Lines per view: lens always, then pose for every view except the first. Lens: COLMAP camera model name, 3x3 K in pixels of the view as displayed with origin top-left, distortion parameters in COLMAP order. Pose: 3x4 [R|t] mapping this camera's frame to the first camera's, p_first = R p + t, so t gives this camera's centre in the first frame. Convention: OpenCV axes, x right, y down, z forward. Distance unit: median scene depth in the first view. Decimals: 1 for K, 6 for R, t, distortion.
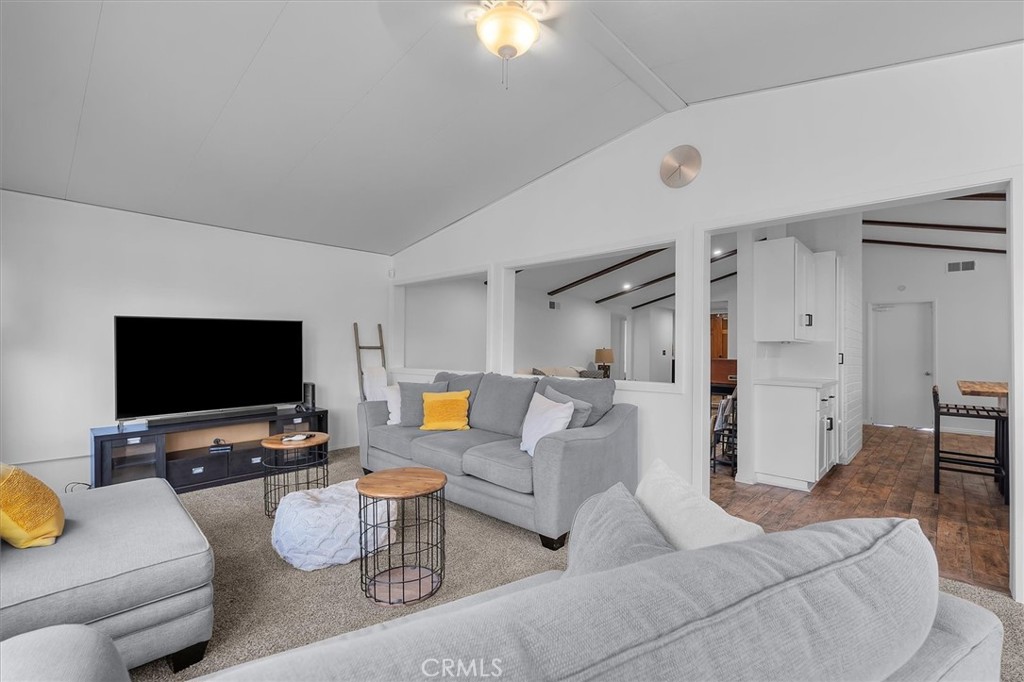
lens RADIAL K [[460.6, 0, 515.5], [0, 460.6, 348.6], [0, 0, 1]] dist [0.002028, -0.000333]
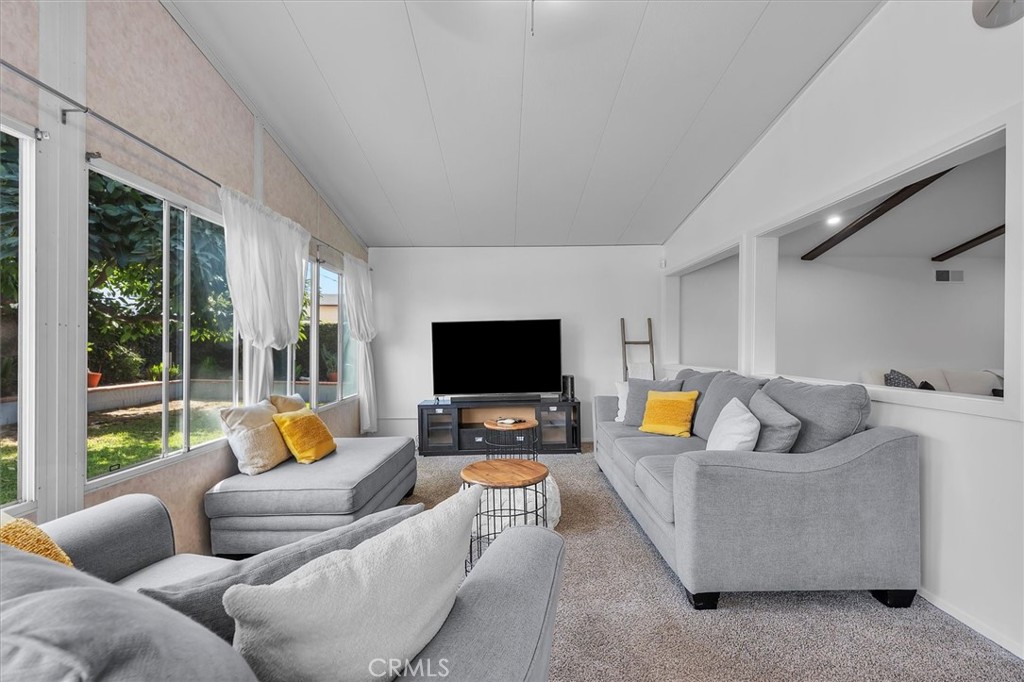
lens RADIAL K [[460.6, 0, 515.0], [0, 460.6, 343.2], [0, 0, 1]] dist [0.002028, -0.000333]
pose [[0.674170, -0.013689, -0.738449, 0.297028], [0.008184, 0.999905, -0.011064, 0.010123], [0.738530, 0.001416, 0.674219, 0.190721]]
